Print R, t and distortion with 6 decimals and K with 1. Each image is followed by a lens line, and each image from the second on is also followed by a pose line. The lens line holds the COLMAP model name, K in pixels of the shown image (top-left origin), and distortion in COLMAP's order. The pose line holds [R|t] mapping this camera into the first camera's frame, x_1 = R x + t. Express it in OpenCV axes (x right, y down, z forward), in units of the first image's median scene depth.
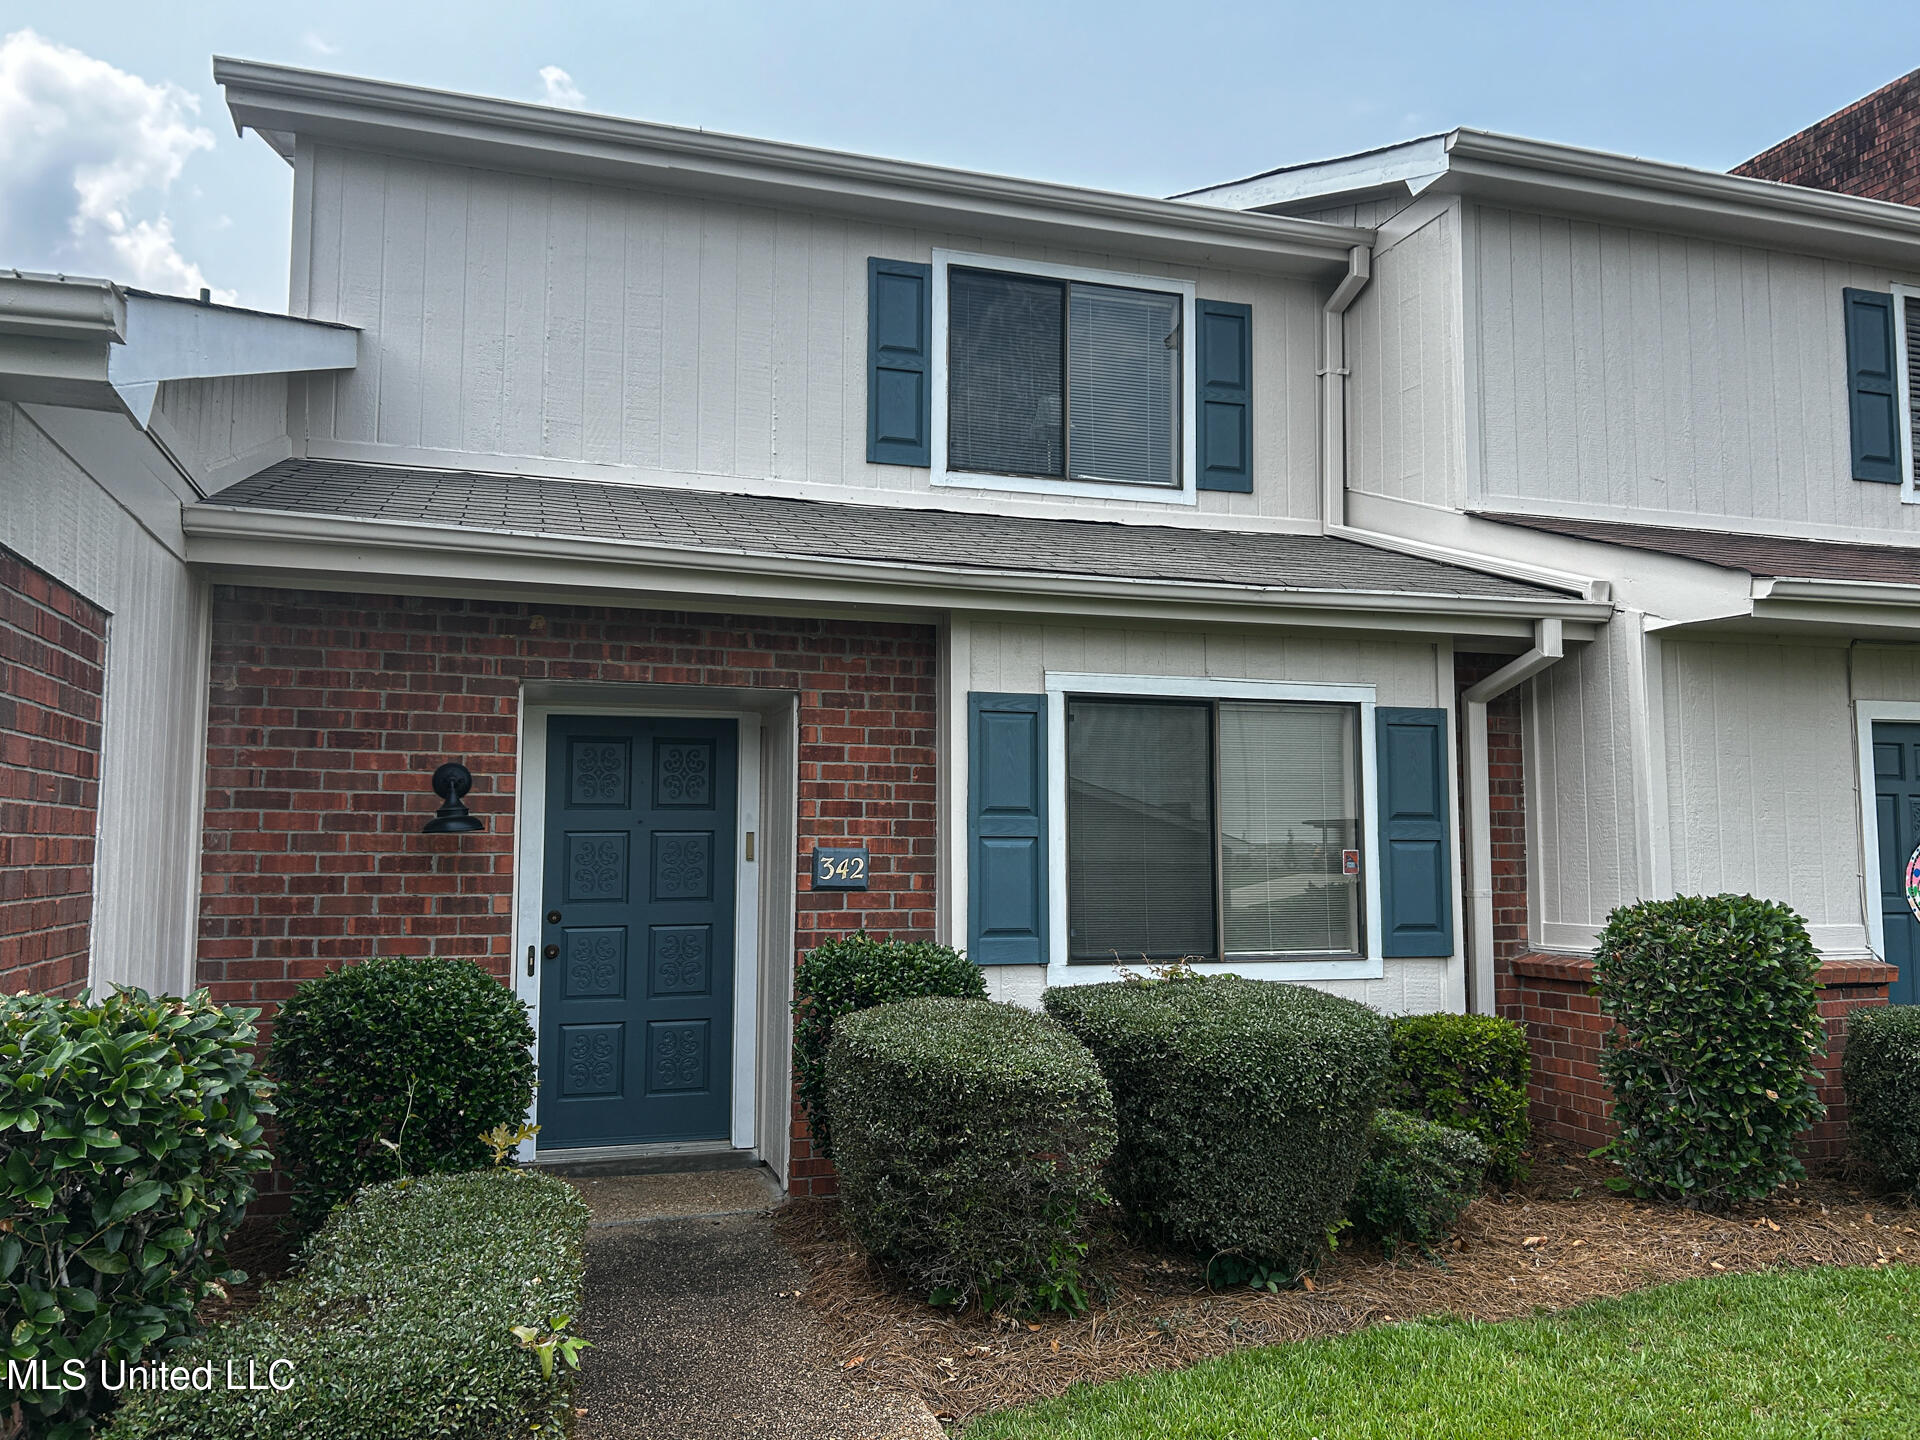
lens RADIAL K [[1468.9, 0, 969.2], [0, 1468.9, 725.4], [0, 0, 1]] dist [0.029086, -0.020275]
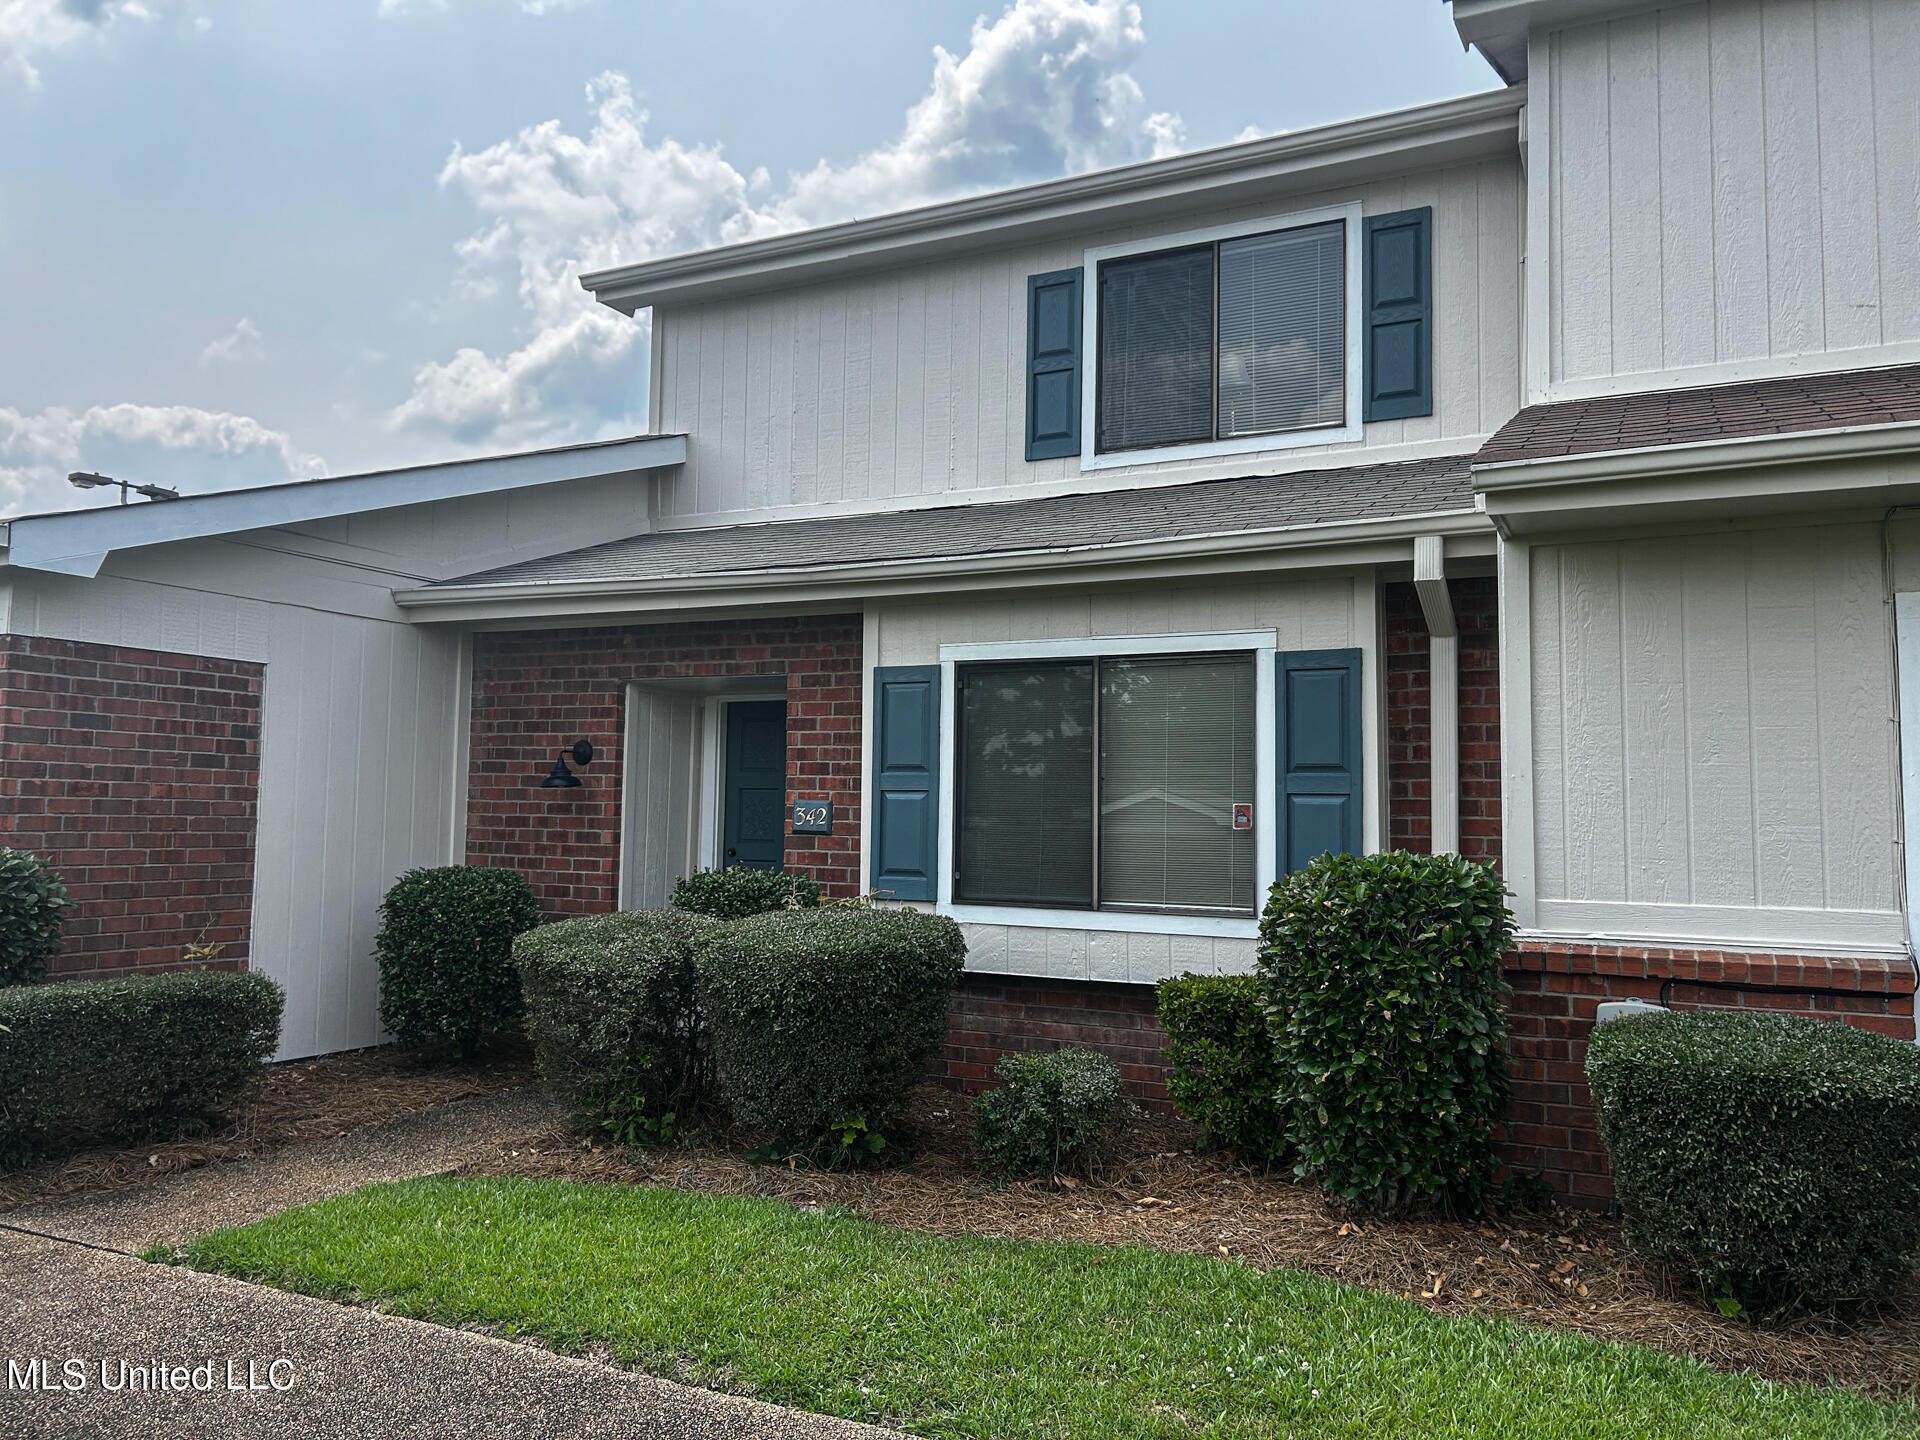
lens RADIAL K [[1468.9, 0, 970.5], [0, 1468.9, 714.4], [0, 0, 1]] dist [0.029086, -0.020275]
pose [[0.708601, -0.039753, -0.704489, 0.839058], [0.047289, 0.998843, -0.008798, 0.027229], [0.704023, -0.027080, 0.709660, 0.207032]]
